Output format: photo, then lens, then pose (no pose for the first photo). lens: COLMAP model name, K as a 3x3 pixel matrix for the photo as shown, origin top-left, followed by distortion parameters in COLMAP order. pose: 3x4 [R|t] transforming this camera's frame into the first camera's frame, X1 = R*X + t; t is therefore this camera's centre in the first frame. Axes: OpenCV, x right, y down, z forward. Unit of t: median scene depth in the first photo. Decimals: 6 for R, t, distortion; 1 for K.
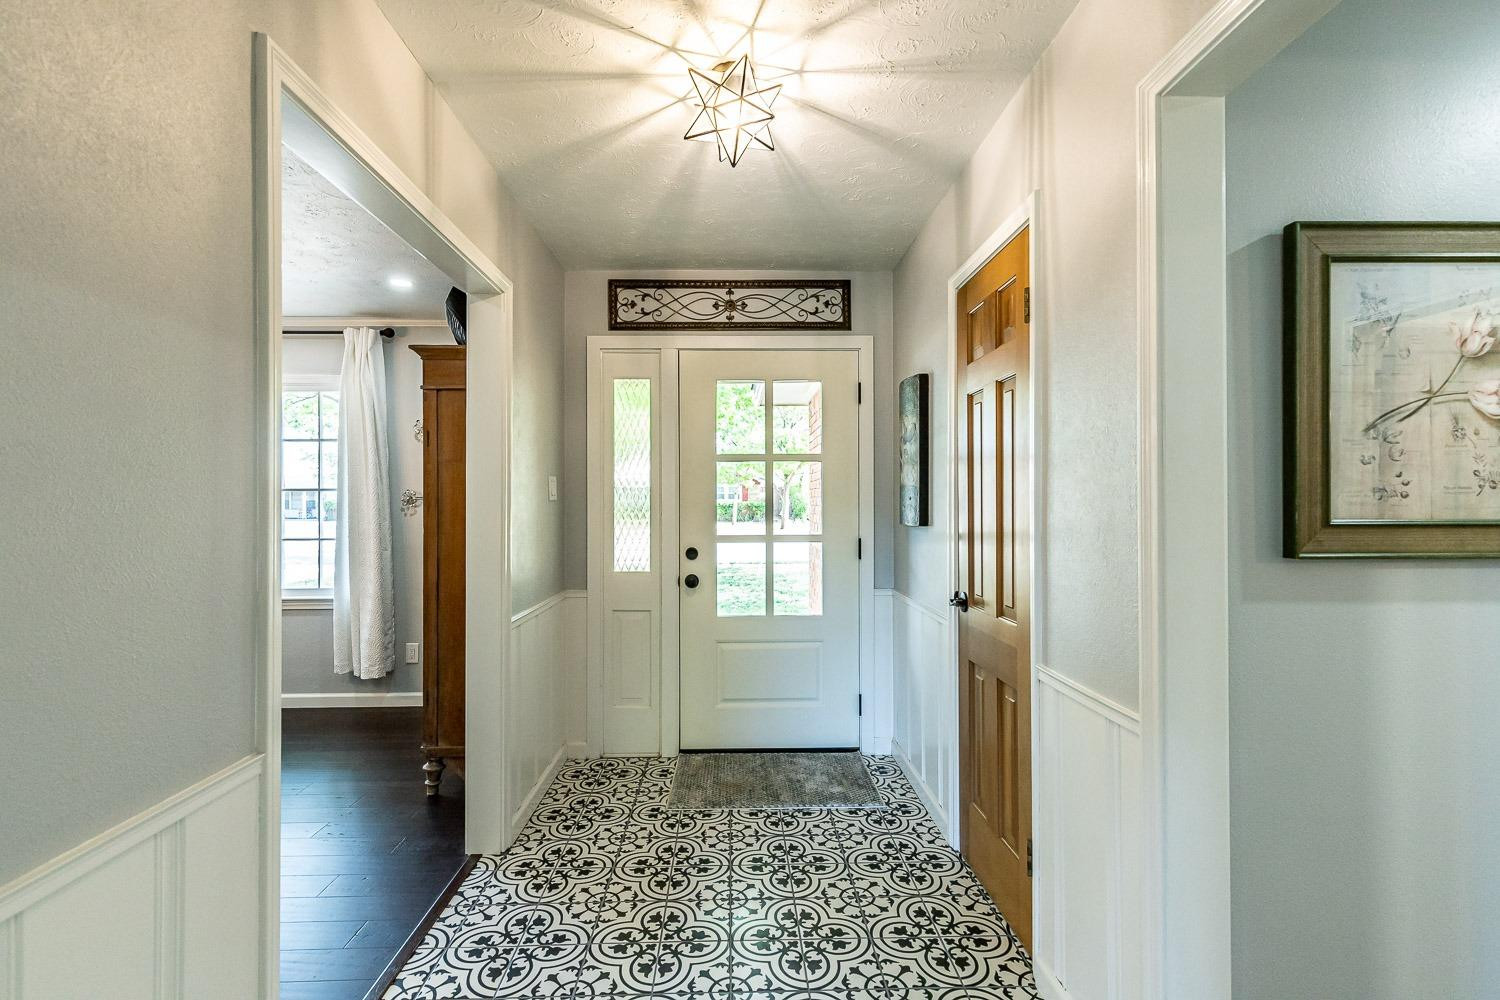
lens RADIAL K [[677.3, 0, 747.0], [0, 677.3, 491.7], [0, 0, 1]] dist [0.011578, -0.001075]
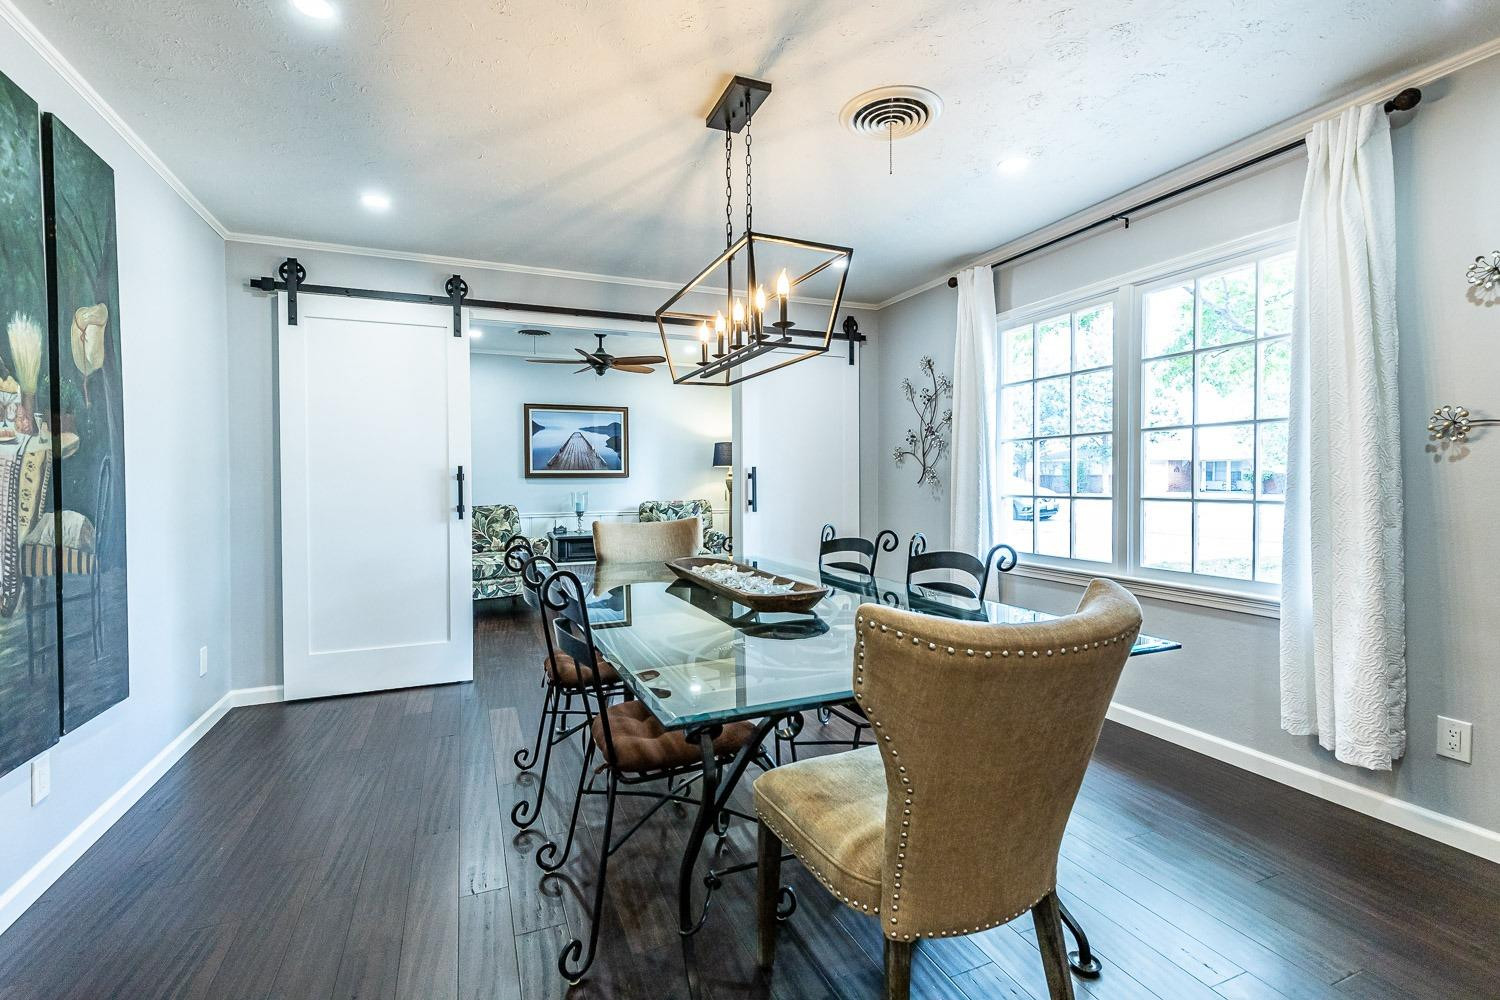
lens RADIAL K [[677.3, 0, 744.4], [0, 677.3, 486.1], [0, 0, 1]] dist [0.011578, -0.001075]
pose [[0.359133, 0.012699, -0.933200, -0.223119], [-0.000098, 0.999908, 0.013569, 0.048772], [0.933286, -0.004782, 0.359101, 0.352771]]
